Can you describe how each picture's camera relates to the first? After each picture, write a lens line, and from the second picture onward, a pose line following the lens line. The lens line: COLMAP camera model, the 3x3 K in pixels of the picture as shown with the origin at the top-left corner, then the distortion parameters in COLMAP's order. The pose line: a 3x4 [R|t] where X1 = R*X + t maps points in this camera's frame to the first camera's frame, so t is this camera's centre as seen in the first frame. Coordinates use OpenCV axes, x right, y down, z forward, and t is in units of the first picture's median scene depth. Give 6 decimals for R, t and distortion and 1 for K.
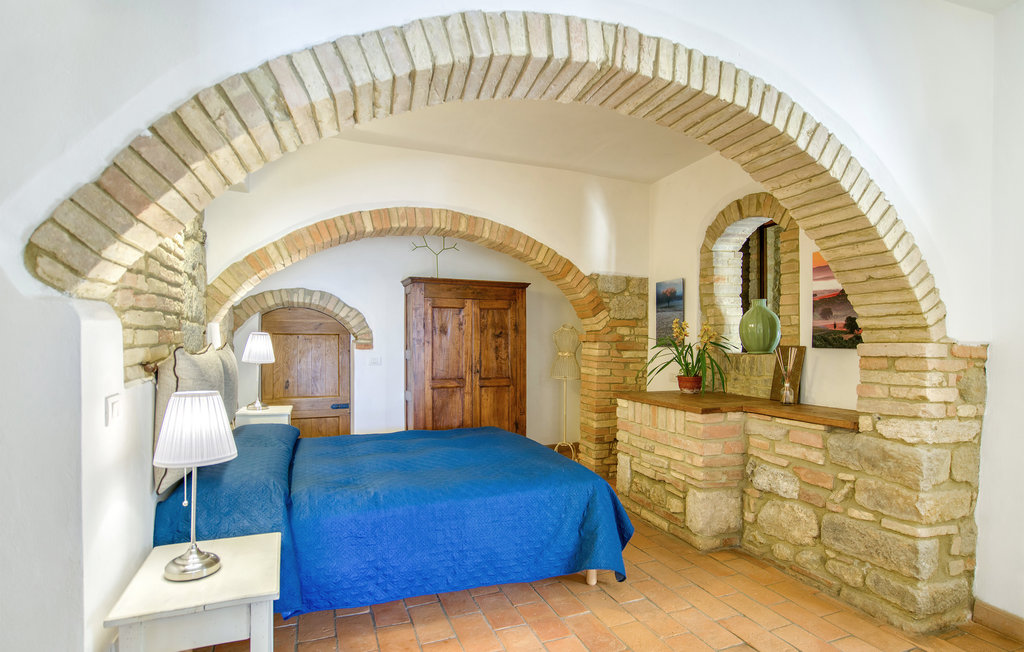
lens RADIAL K [[512.3, 0, 535.0], [0, 512.3, 343.0], [0, 0, 1]] dist [-0.031953, 0.000401]
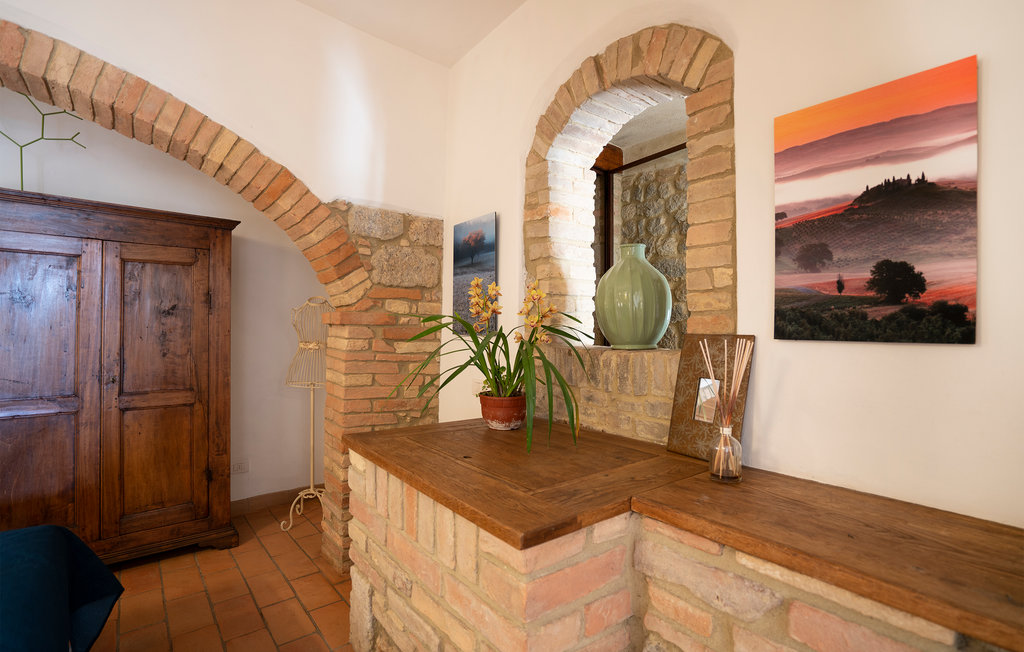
lens RADIAL K [[473.2, 0, 522.3], [0, 473.2, 329.8], [0, 0, 1]] dist [-0.021881, 0.001164]
pose [[0.954544, 0.007434, 0.297978, 0.176886], [-0.007107, 0.999972, -0.002179, 0.003184], [-0.297986, -0.000037, 0.954570, 0.536278]]
